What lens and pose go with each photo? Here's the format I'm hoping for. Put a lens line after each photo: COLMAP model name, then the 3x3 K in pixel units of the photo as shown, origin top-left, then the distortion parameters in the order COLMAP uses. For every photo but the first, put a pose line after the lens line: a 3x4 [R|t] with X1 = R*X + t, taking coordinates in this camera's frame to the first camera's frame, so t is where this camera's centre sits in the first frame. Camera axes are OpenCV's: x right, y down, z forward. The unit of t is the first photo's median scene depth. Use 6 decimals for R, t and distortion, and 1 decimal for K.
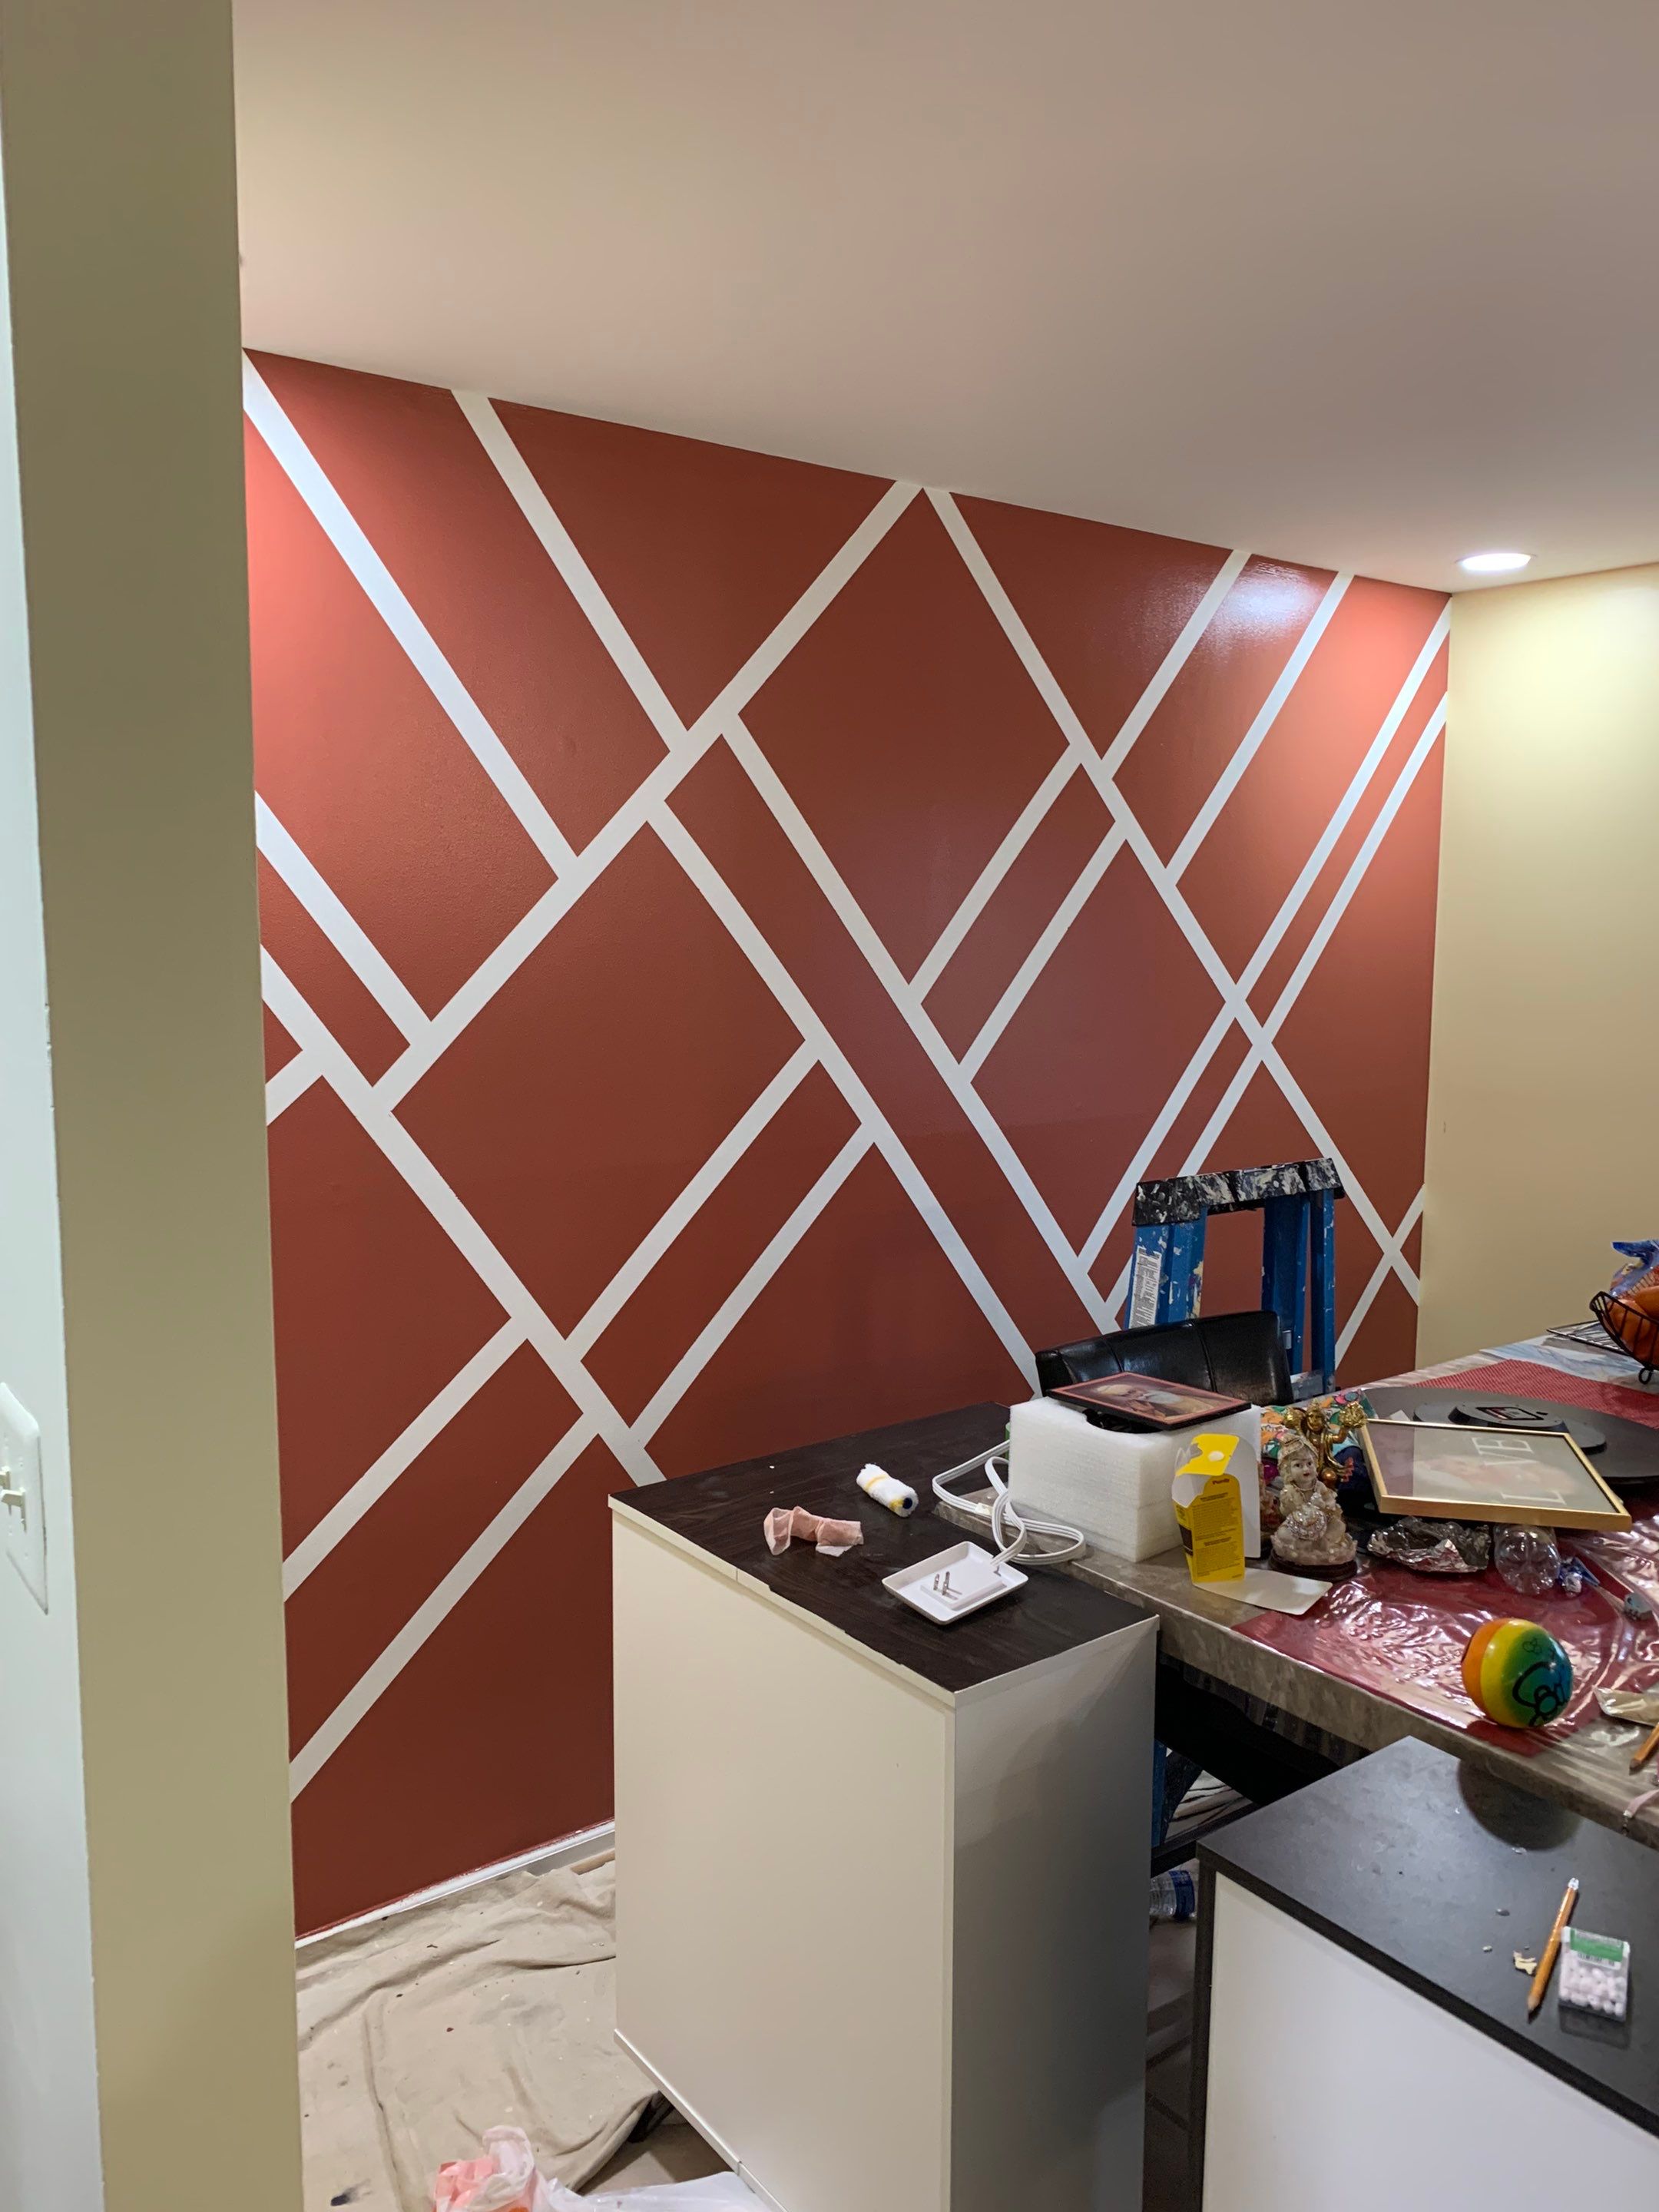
lens RADIAL K [[1702.3, 0, 819.1], [0, 1702.3, 1082.7], [0, 0, 1]] dist [0.039602, -0.037776]
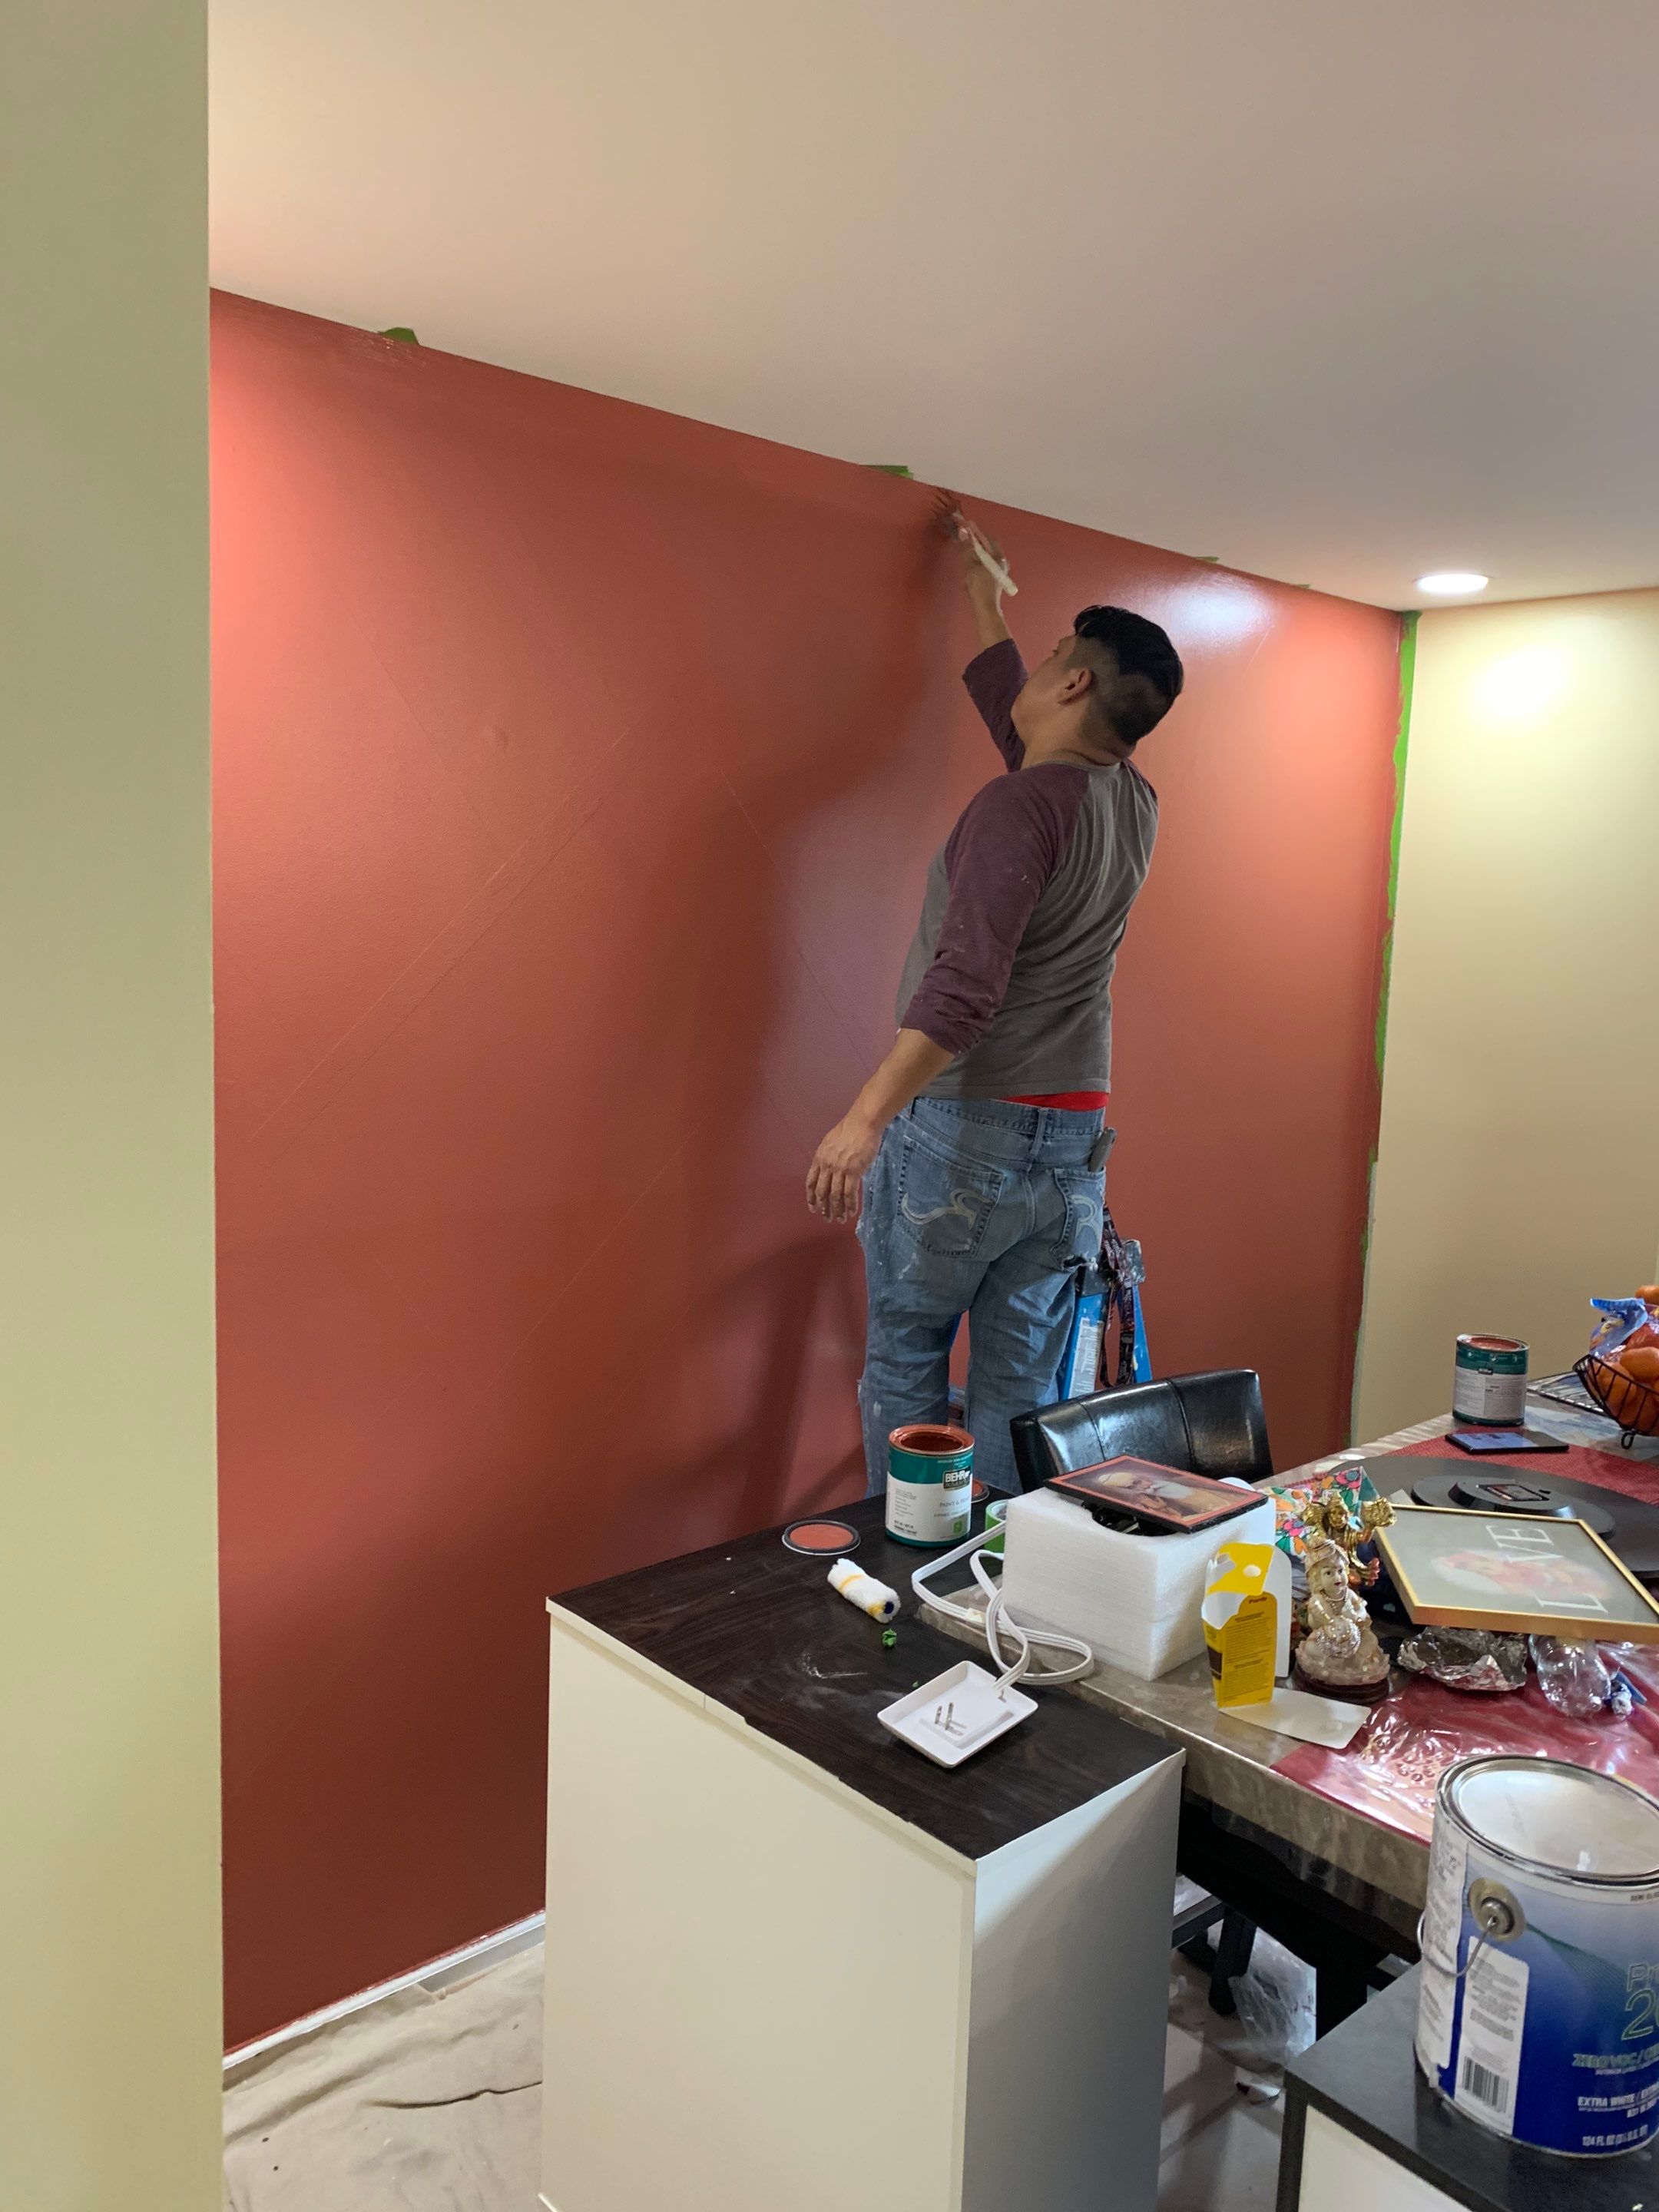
lens RADIAL K [[1702.3, 0, 866.3], [0, 1702.3, 1073.1], [0, 0, 1]] dist [0.039602, -0.037776]
pose [[0.994047, 0.018801, 0.107317, -0.046613], [-0.019419, 0.999800, 0.004713, -0.029100], [-0.107207, -0.006769, 0.994214, 0.082999]]
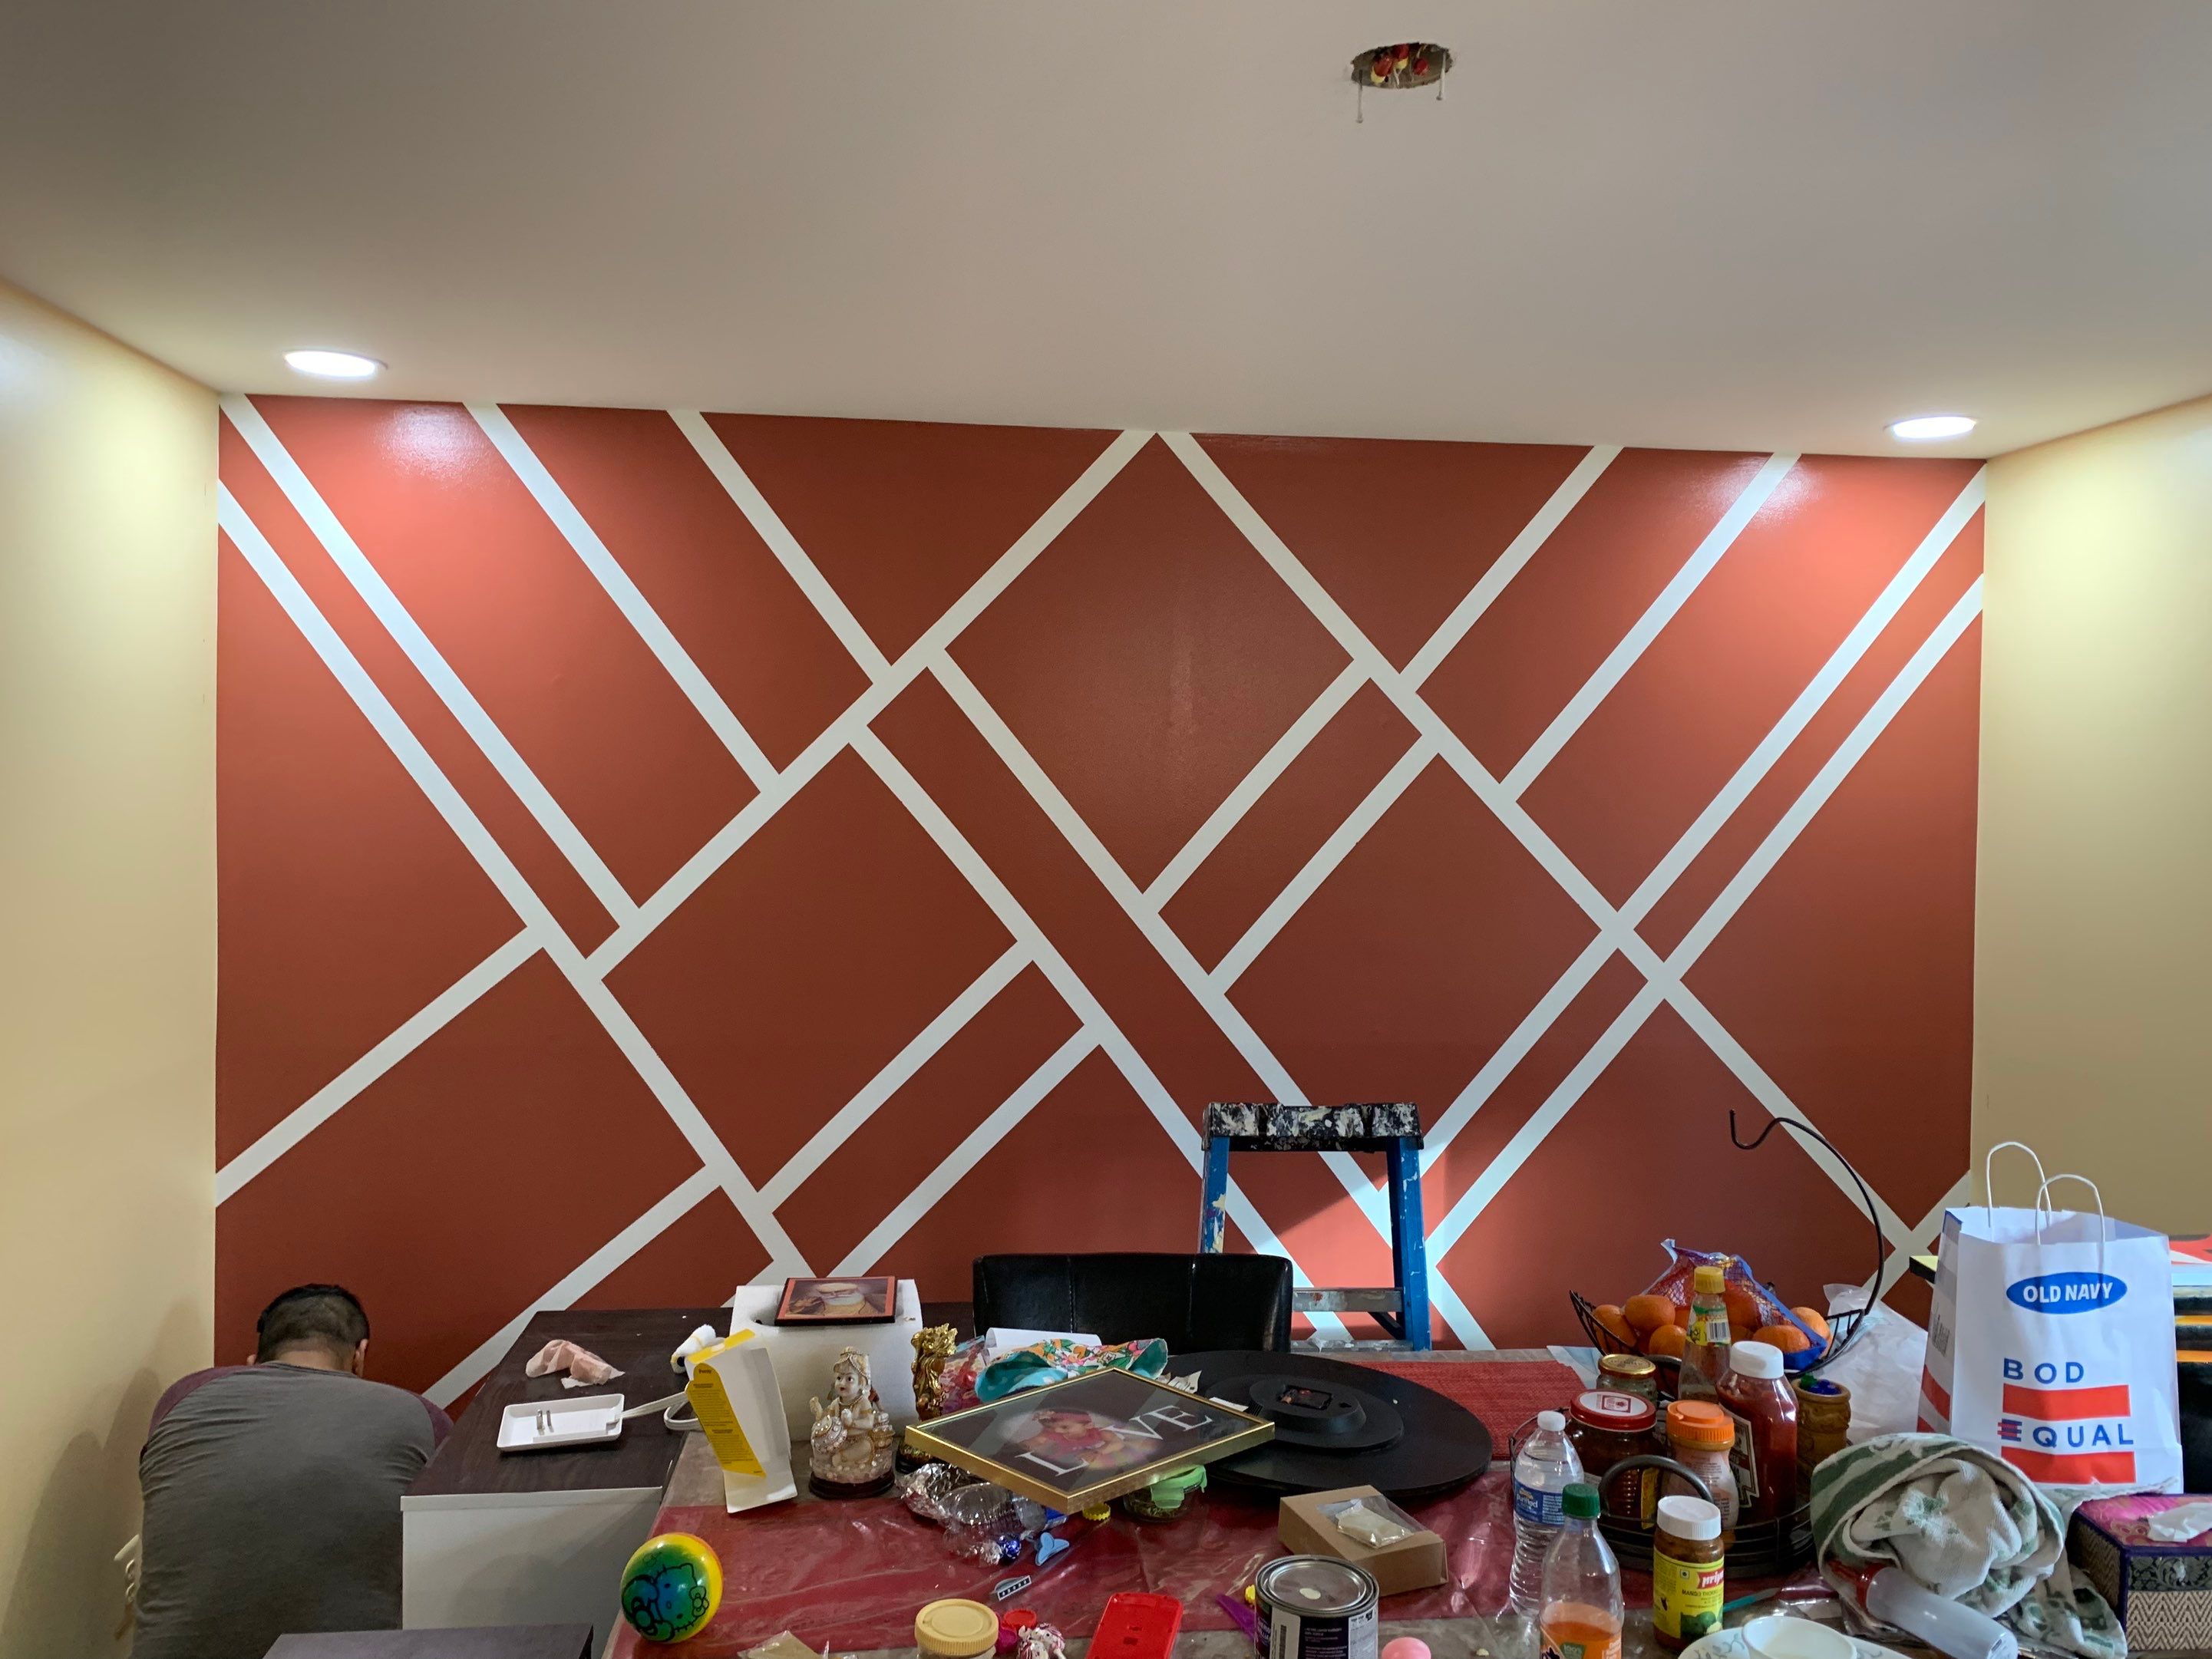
lens RADIAL K [[1702.1, 0, 1095.7], [0, 1702.1, 766.9], [0, 0, 1]] dist [0.039602, -0.037776]
pose [[0.848260, 0.002810, -0.529573, 0.722070], [-0.065535, 0.992857, -0.099705, -0.037159], [0.525509, 0.119281, 0.842385, 0.126820]]
